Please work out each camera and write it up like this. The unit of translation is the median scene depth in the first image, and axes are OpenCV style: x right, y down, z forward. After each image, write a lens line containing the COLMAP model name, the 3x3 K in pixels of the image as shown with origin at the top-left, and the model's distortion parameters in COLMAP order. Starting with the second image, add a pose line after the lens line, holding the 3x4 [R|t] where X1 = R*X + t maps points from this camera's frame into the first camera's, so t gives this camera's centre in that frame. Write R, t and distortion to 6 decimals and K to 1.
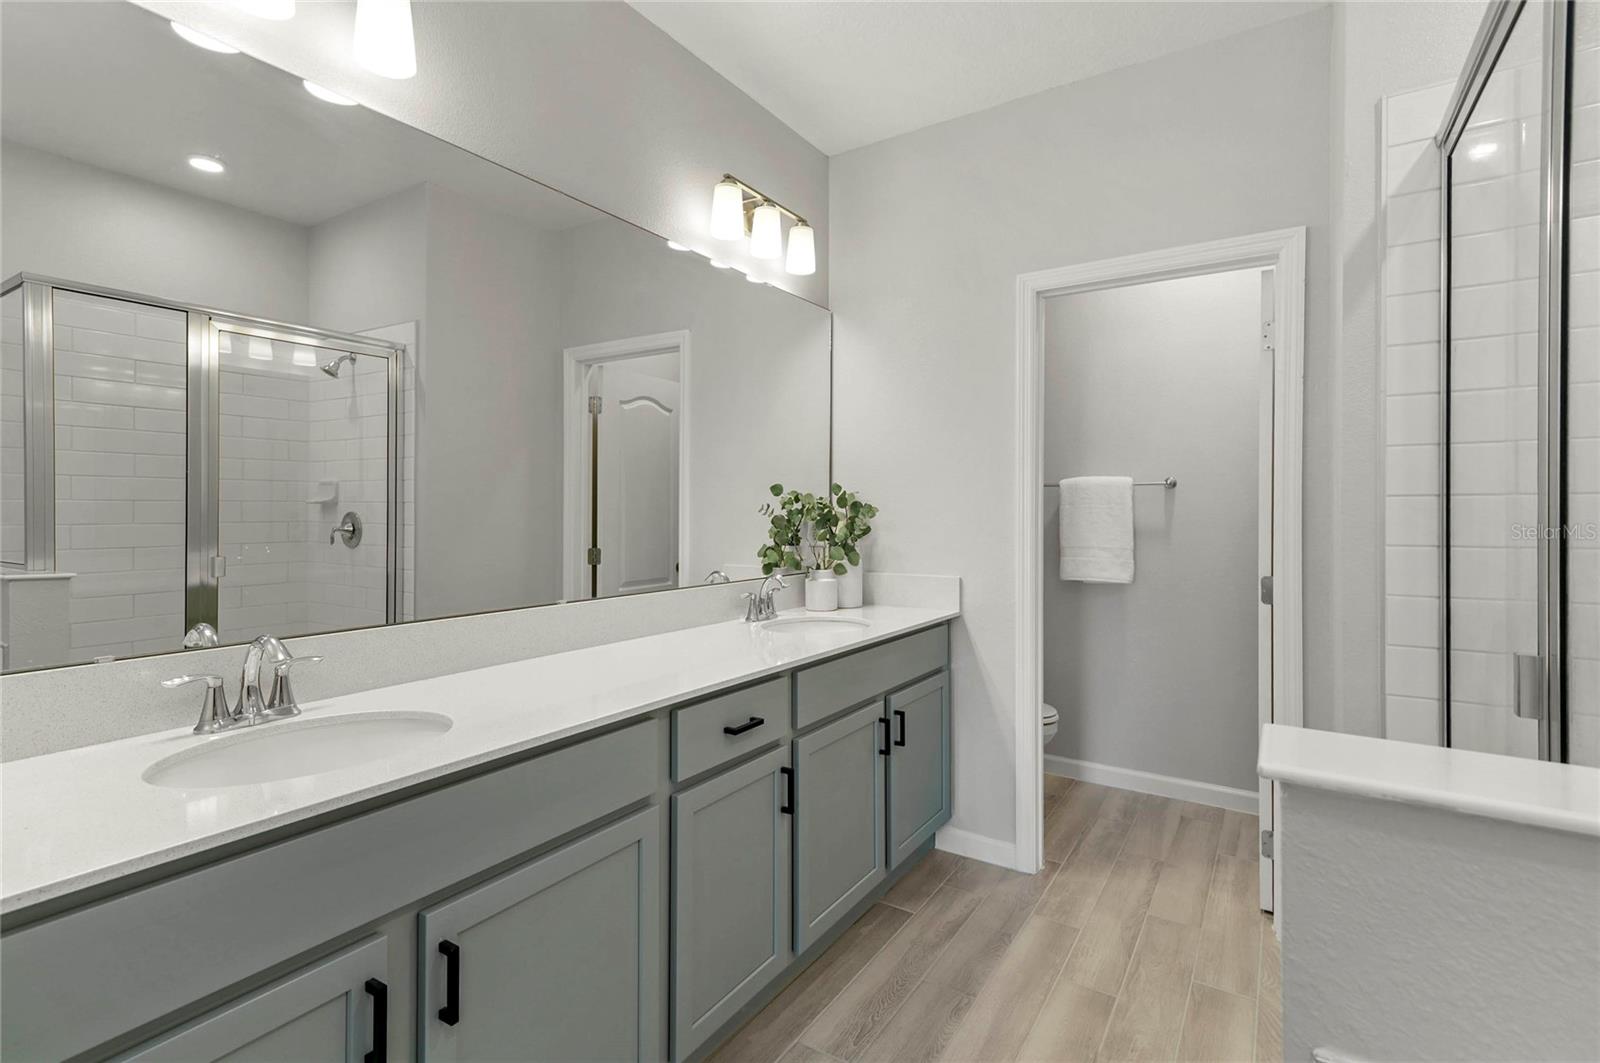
lens RADIAL K [[770.4, 0, 798.5], [0, 770.4, 510.9], [0, 0, 1]] dist [0.027716, 0.000366]
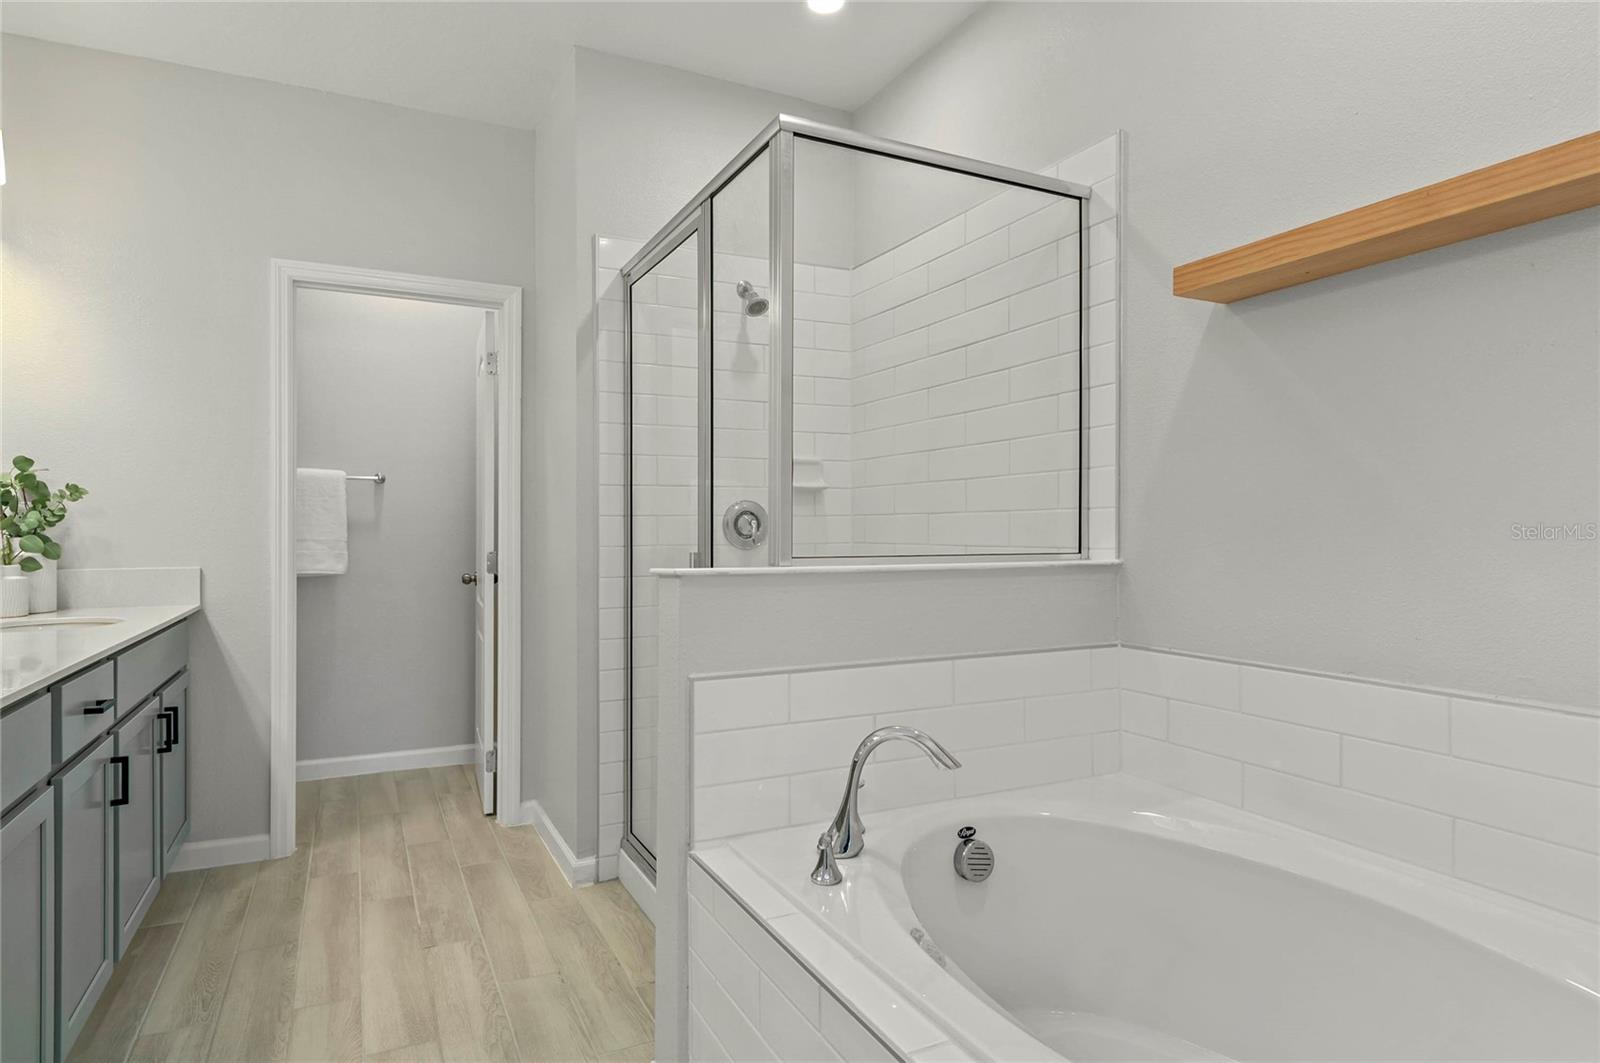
lens RADIAL K [[927.9, 0, 794.3], [0, 927.9, 529.2], [0, 0, 1]] dist [0.017205, -0.002197]
pose [[0.523062, 0.000247, 0.852295, -0.406041], [0.001185, 0.999999, -0.001017, 0.046080], [-0.852294, 0.001542, 0.523061, -0.203770]]
